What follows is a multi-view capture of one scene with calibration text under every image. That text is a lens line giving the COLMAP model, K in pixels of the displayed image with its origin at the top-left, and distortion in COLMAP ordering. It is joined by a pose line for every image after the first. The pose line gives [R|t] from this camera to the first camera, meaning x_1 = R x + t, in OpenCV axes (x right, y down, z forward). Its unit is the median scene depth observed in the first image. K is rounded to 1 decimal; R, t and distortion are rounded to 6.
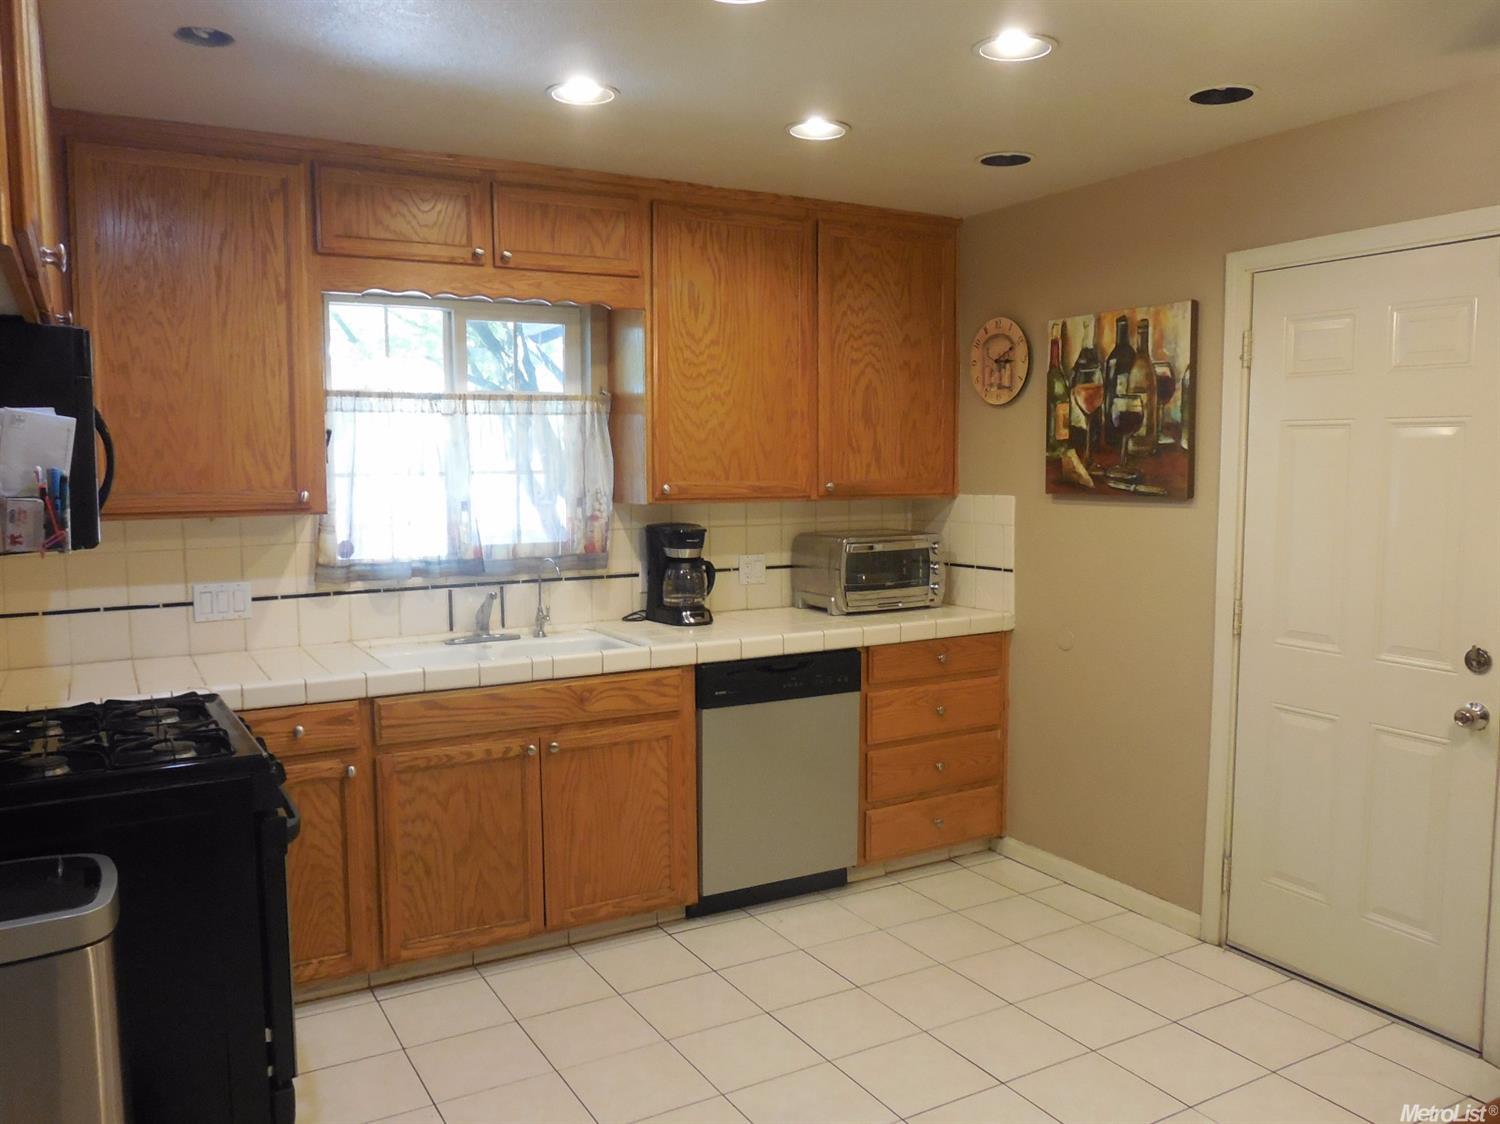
lens RADIAL K [[1150.1, 0, 750.0], [0, 1150.1, 562.0], [0, 0, 1]] dist [-0.118983, 0.349159]
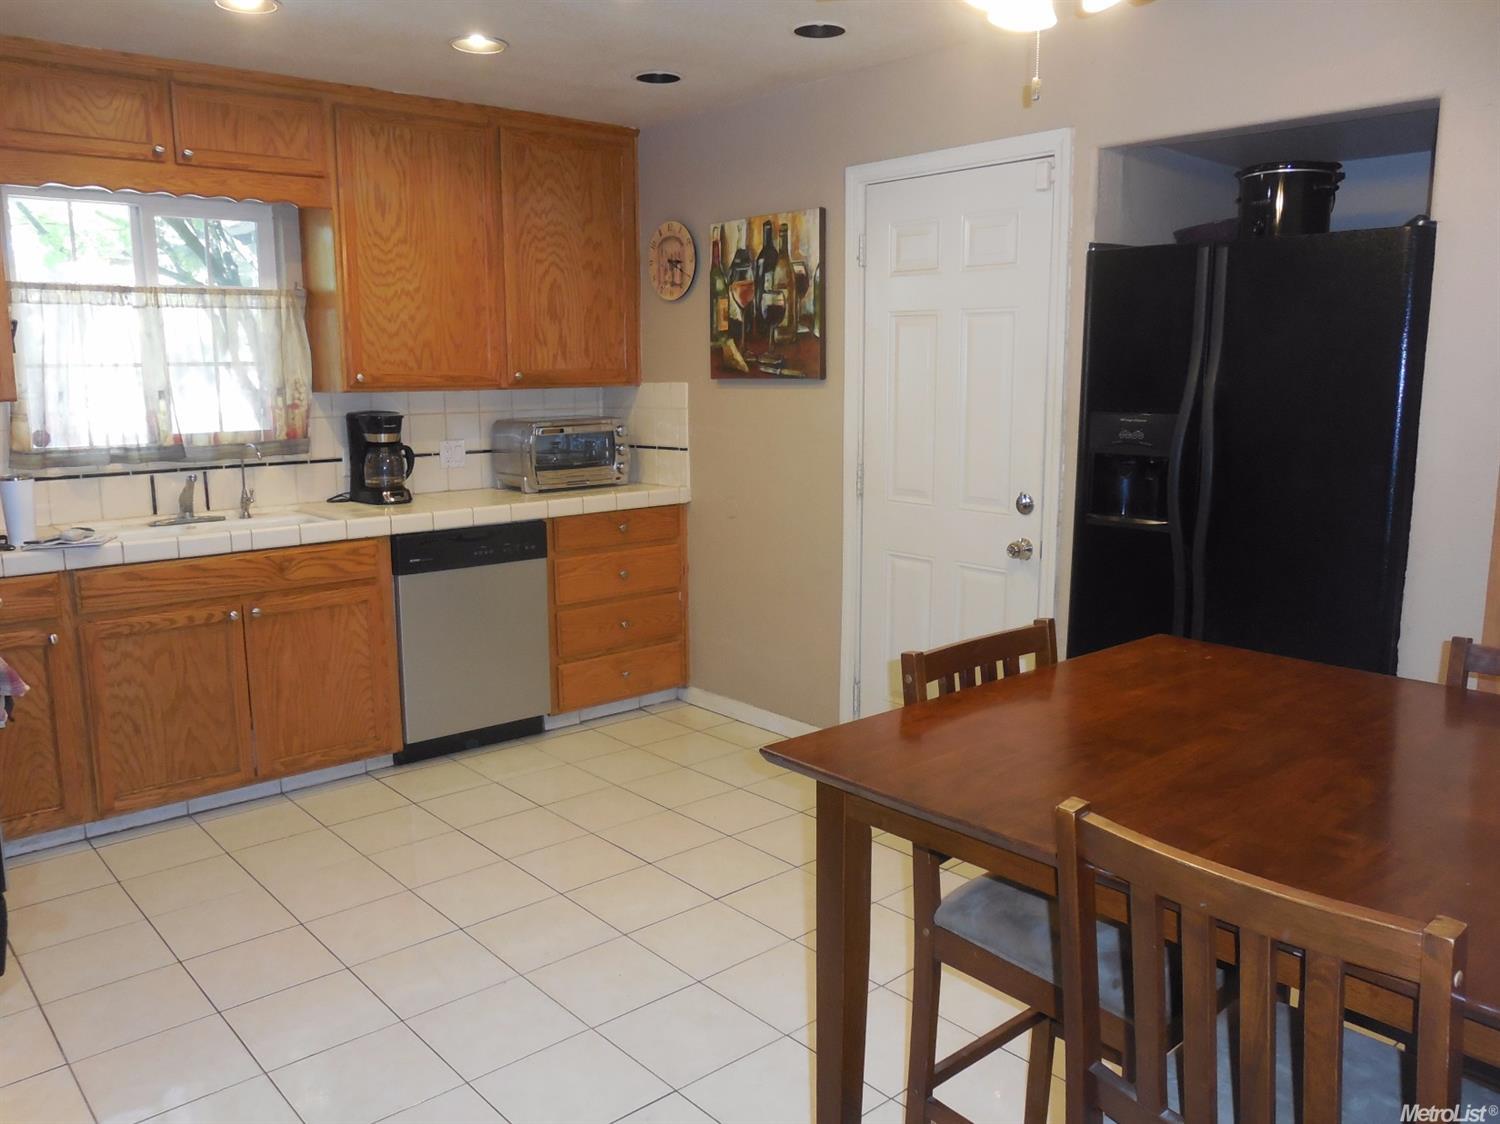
lens RADIAL K [[1168.6, 0, 741.4], [0, 1168.6, 555.9], [0, 0, 1]] dist [-0.035275, 0.044259]
pose [[0.984043, -0.033364, 0.174775, 0.084443], [0.021795, 0.997468, 0.067698, 0.038184], [-0.176591, -0.062808, 0.982278, -0.157419]]
